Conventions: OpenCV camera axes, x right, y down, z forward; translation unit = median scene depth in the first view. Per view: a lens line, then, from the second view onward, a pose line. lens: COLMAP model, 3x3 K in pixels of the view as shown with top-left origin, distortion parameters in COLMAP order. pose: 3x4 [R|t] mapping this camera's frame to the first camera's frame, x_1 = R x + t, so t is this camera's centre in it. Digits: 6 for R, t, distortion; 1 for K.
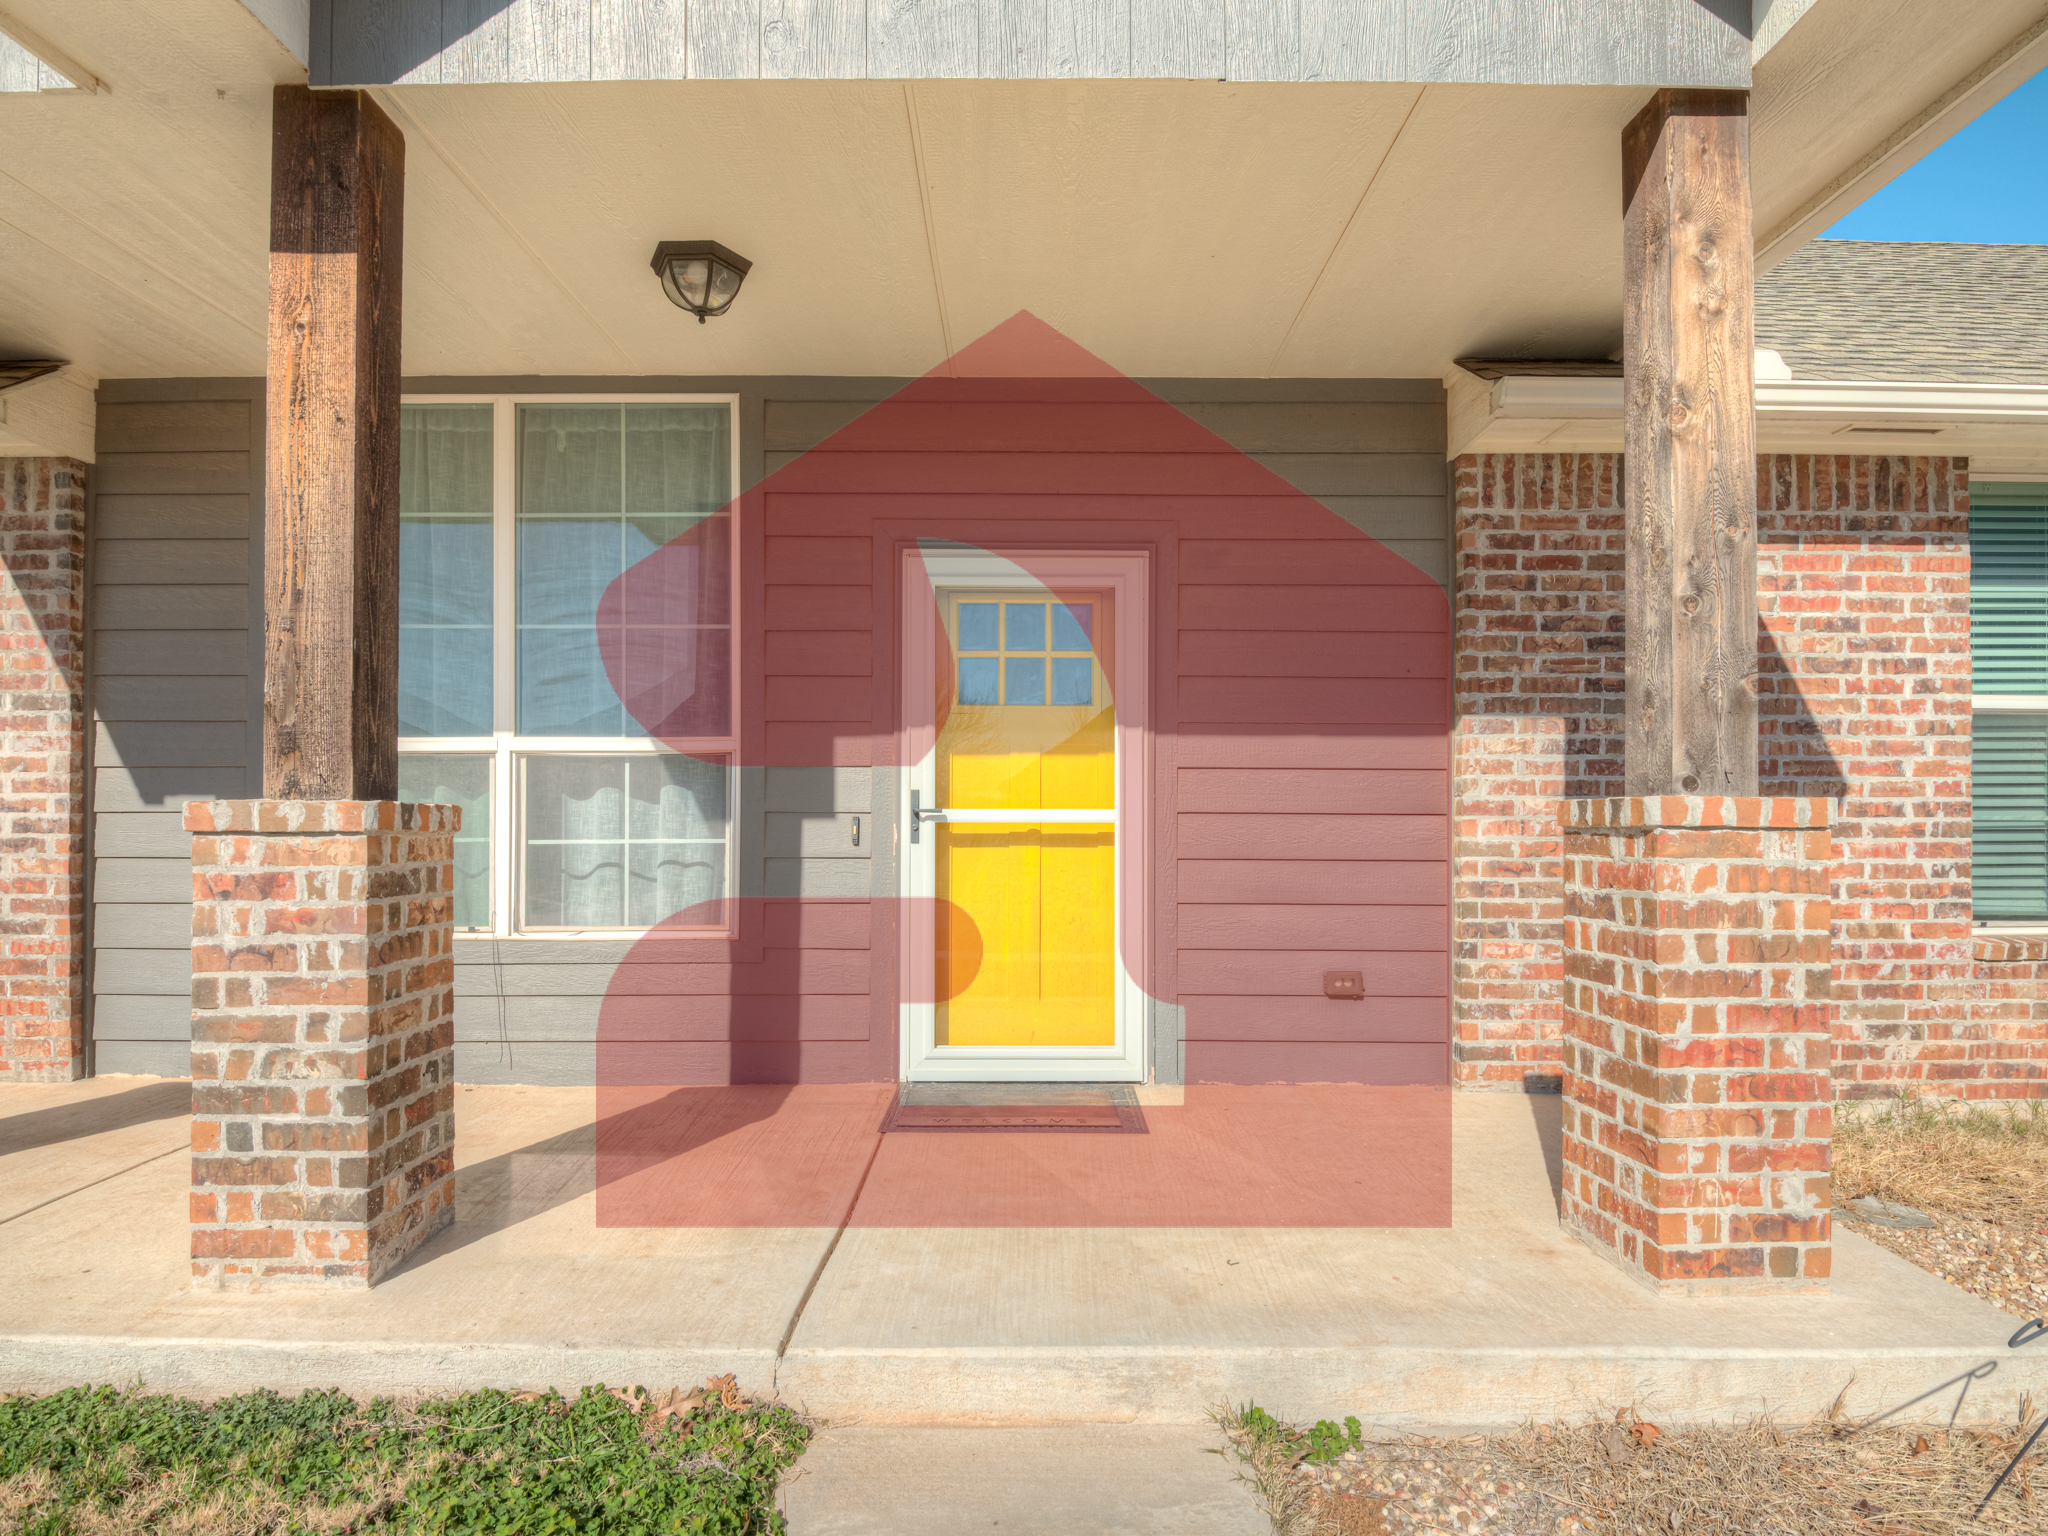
lens RADIAL K [[1103.5, 0, 1014.7], [0, 1103.5, 823.7], [0, 0, 1]] dist [-0.010436, -0.000870]
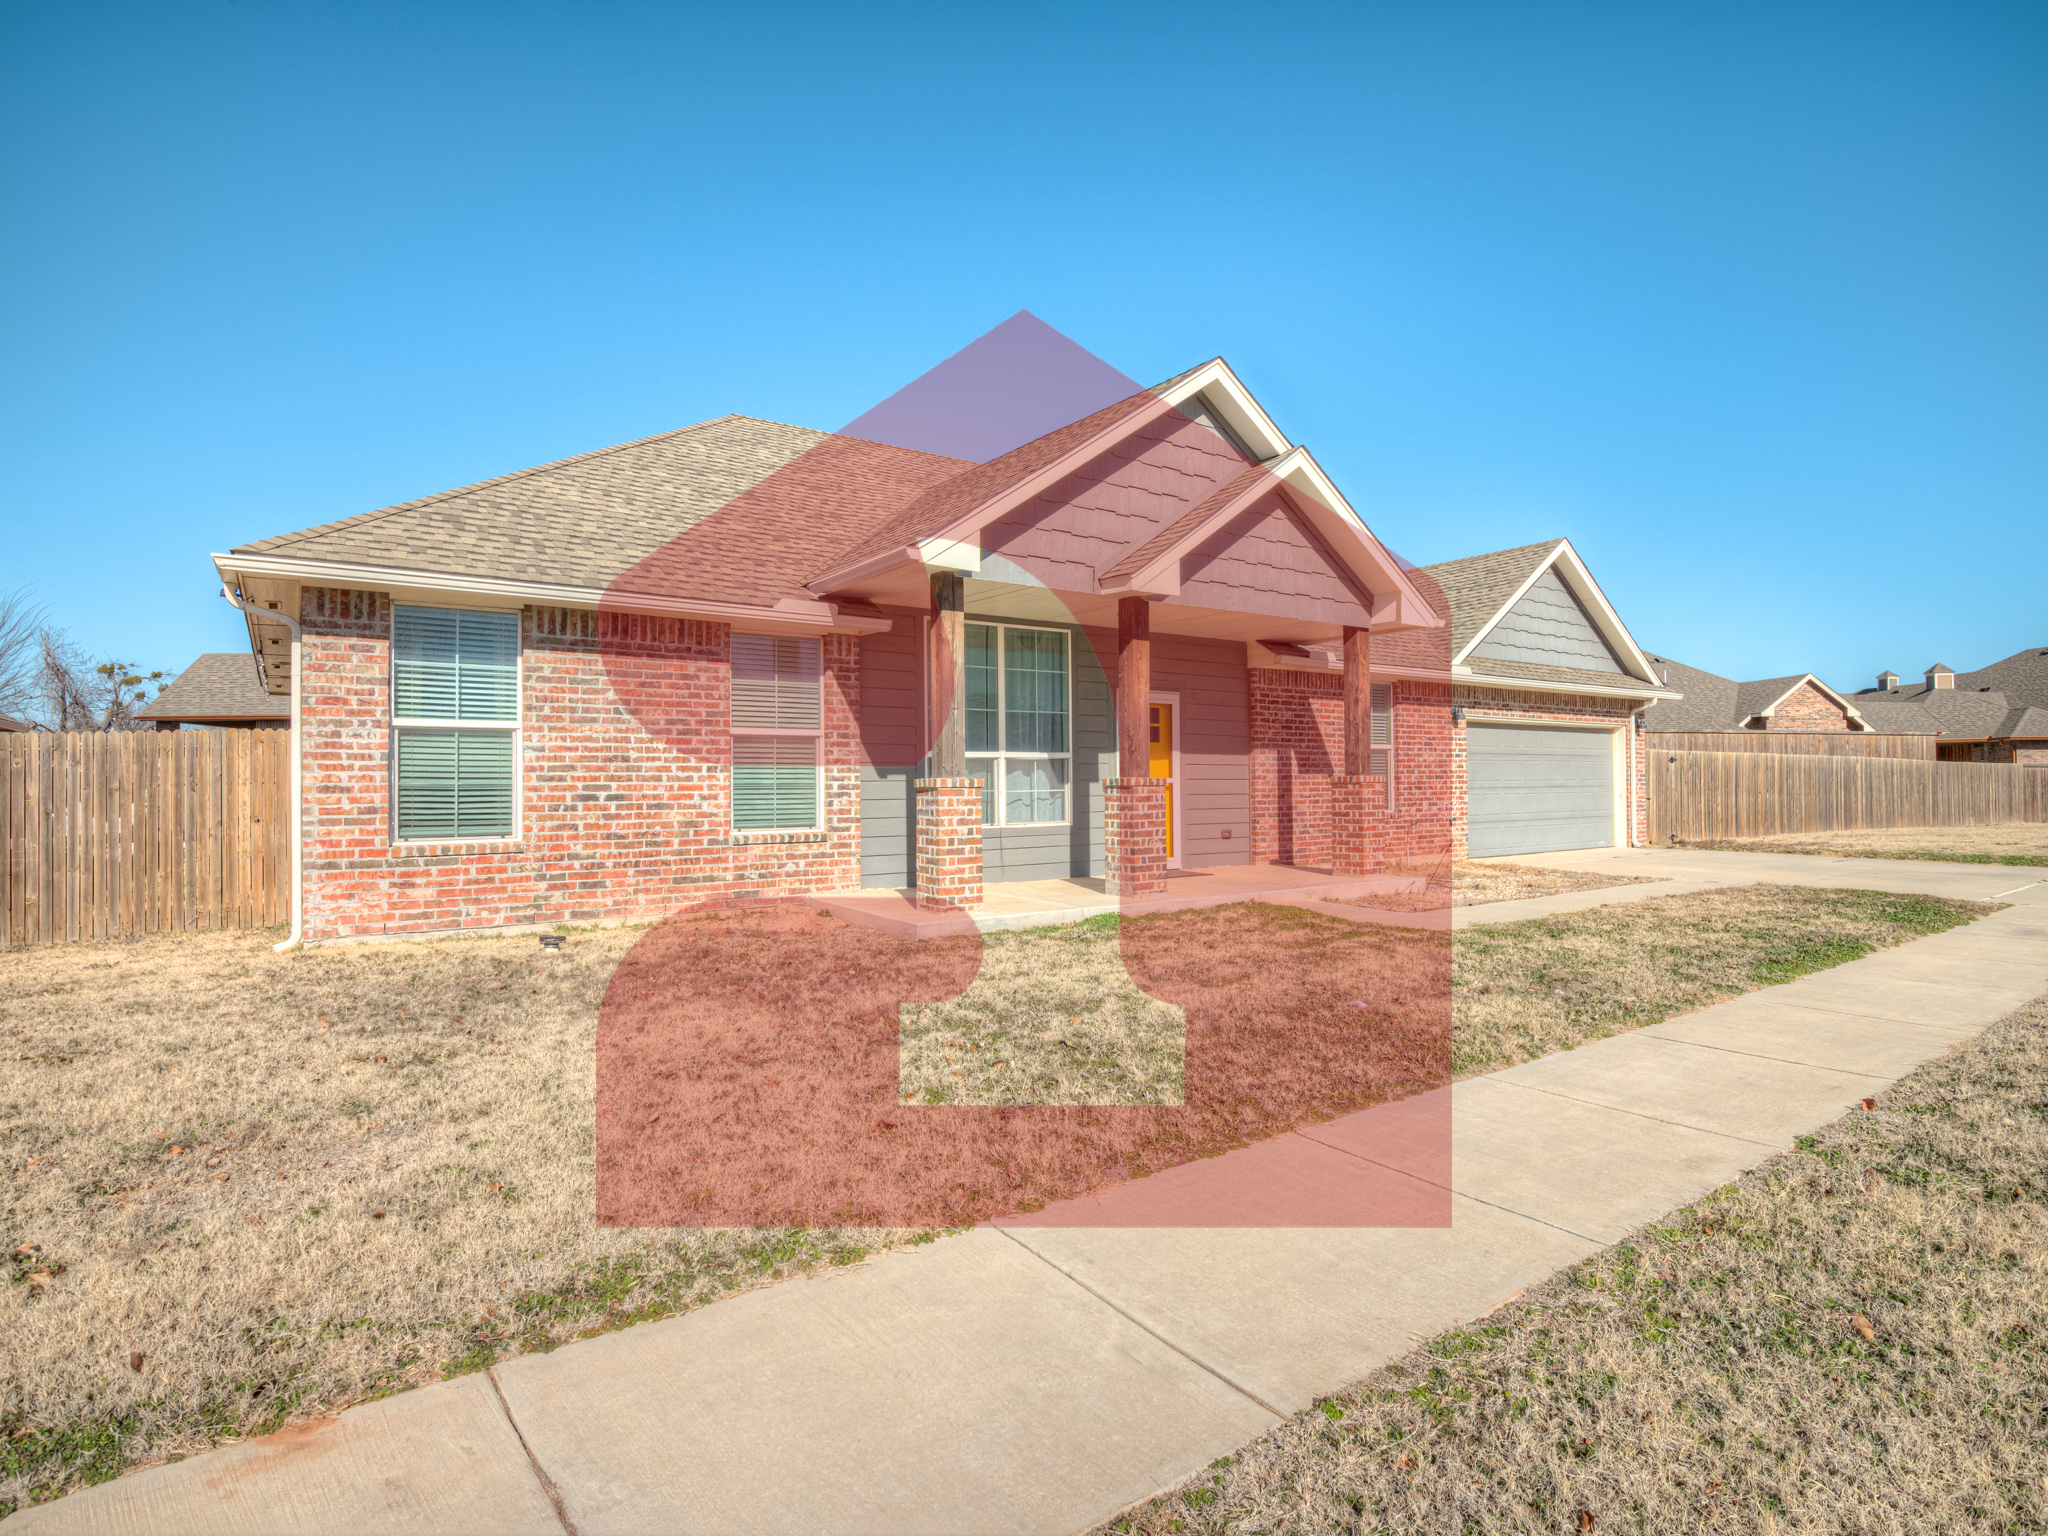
lens RADIAL K [[1026.4, 0, 1024.0], [0, 1026.4, 768.0], [0, 0, 1]] dist [-0.002503, -0.000316]
pose [[0.821945, 0.001753, 0.569564, -1.860606], [0.007575, 0.999873, -0.014009, -0.004798], [-0.569517, 0.015829, 0.821827, -1.083660]]
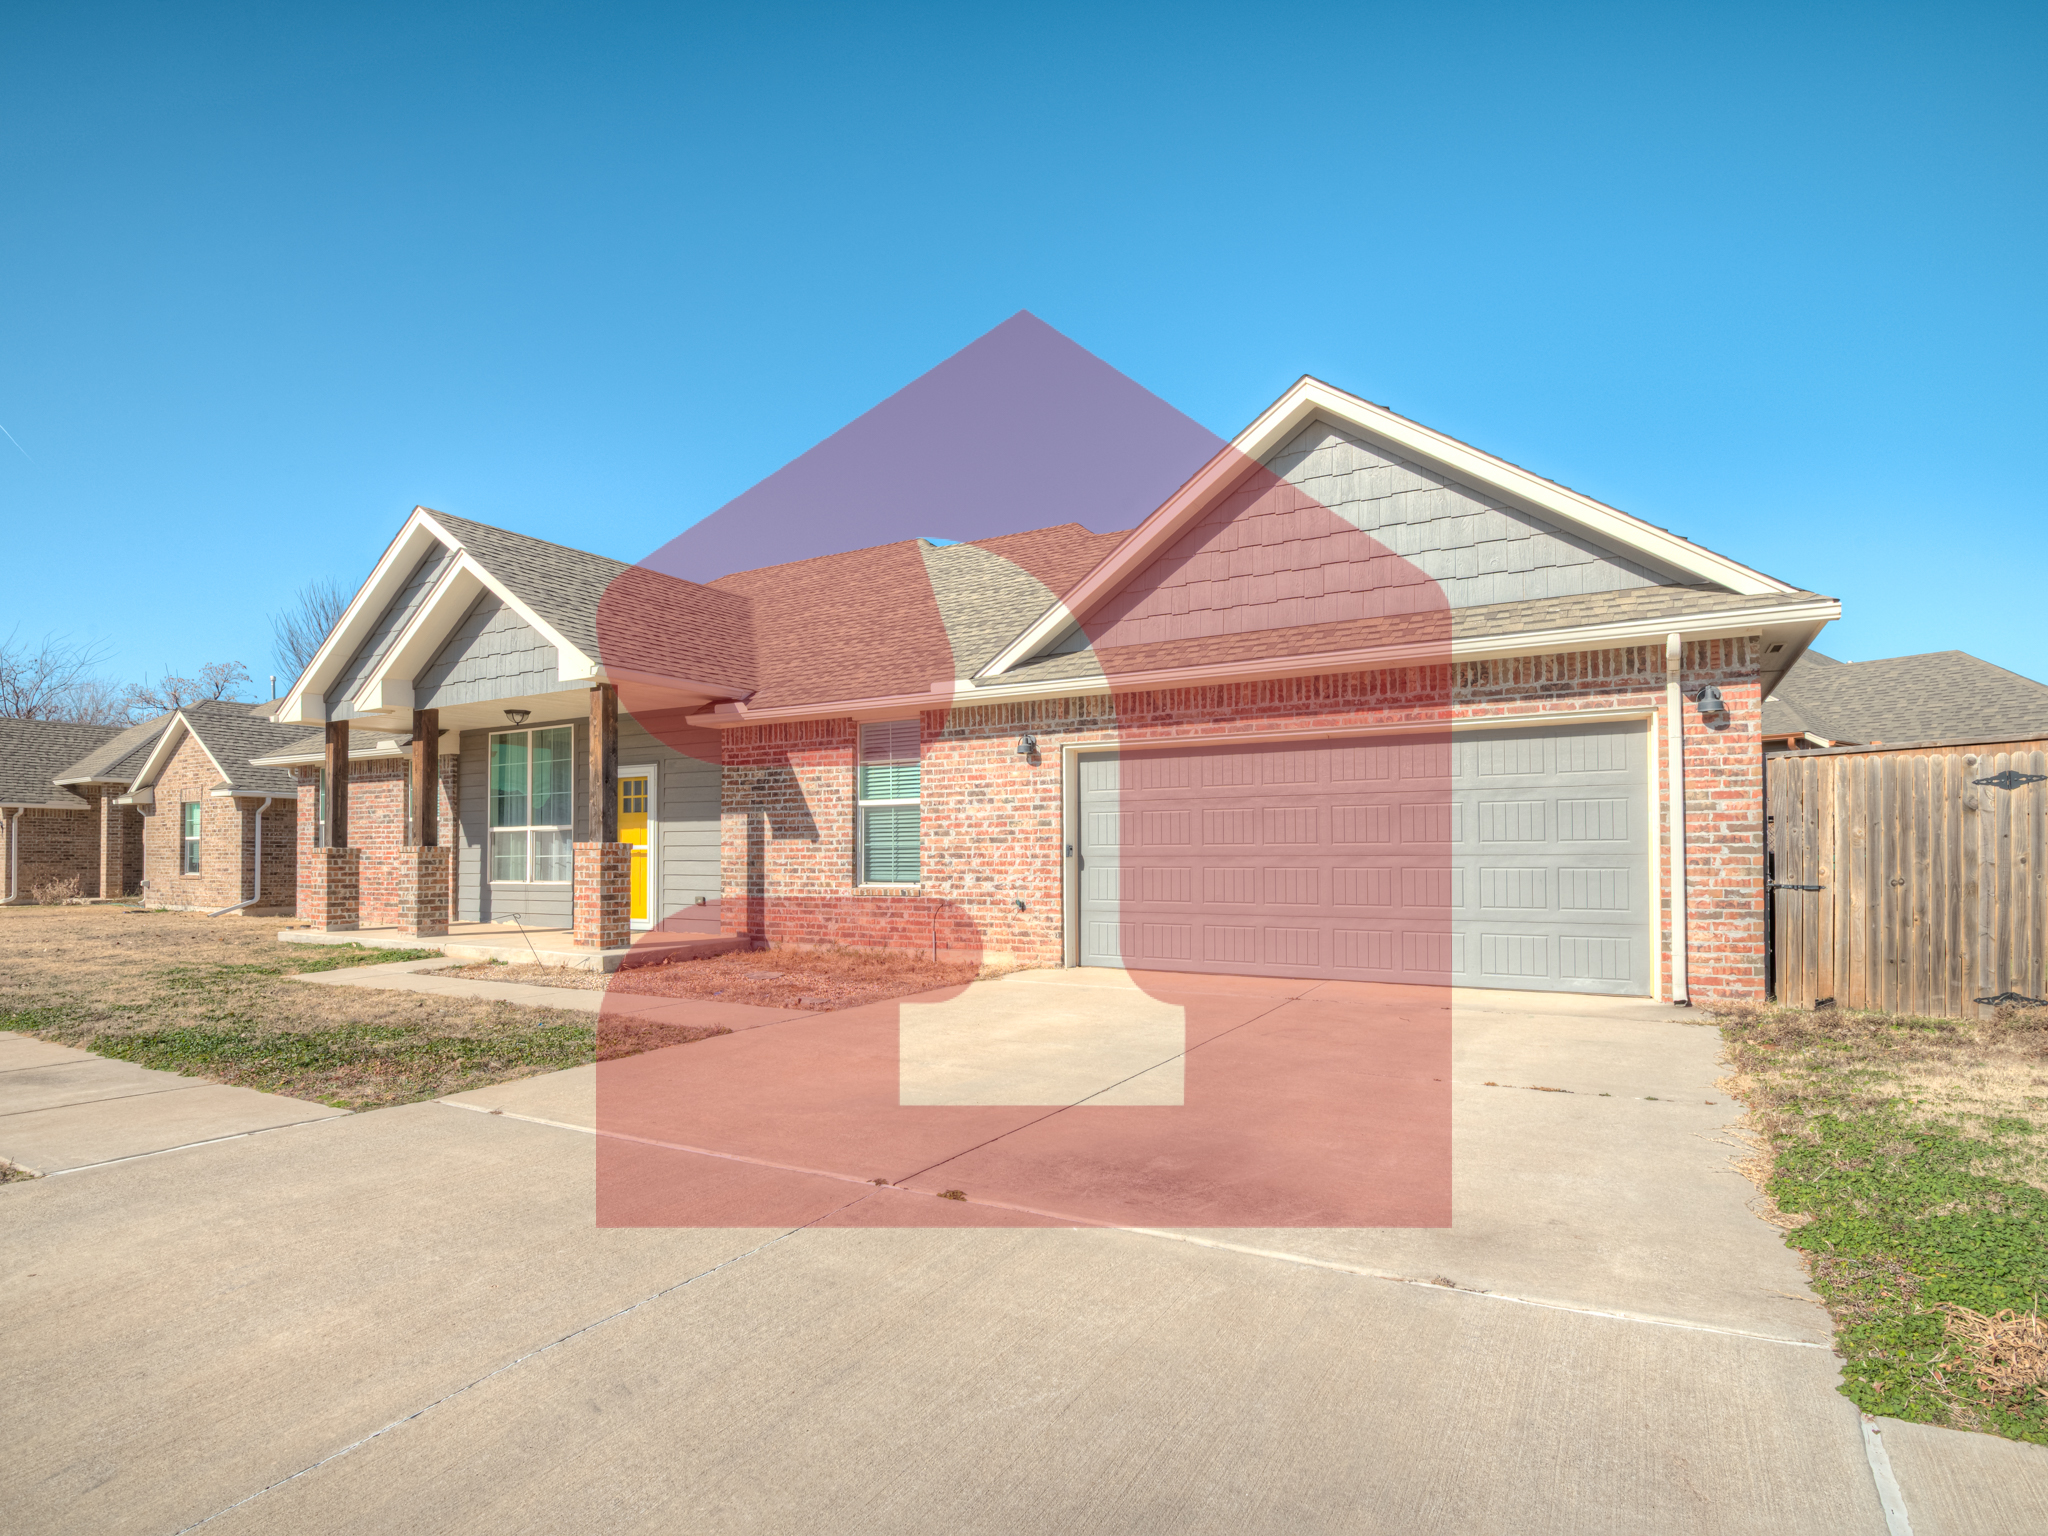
lens RADIAL K [[1076.3, 0, 1020.6], [0, 1076.3, 834.0], [0, 0, 1]] dist [0.013197, -0.039962]
pose [[0.860717, -0.016046, -0.508830, 2.661380], [0.007548, 0.999796, -0.018761, 0.021833], [0.509027, 0.012307, 0.860663, -1.168504]]
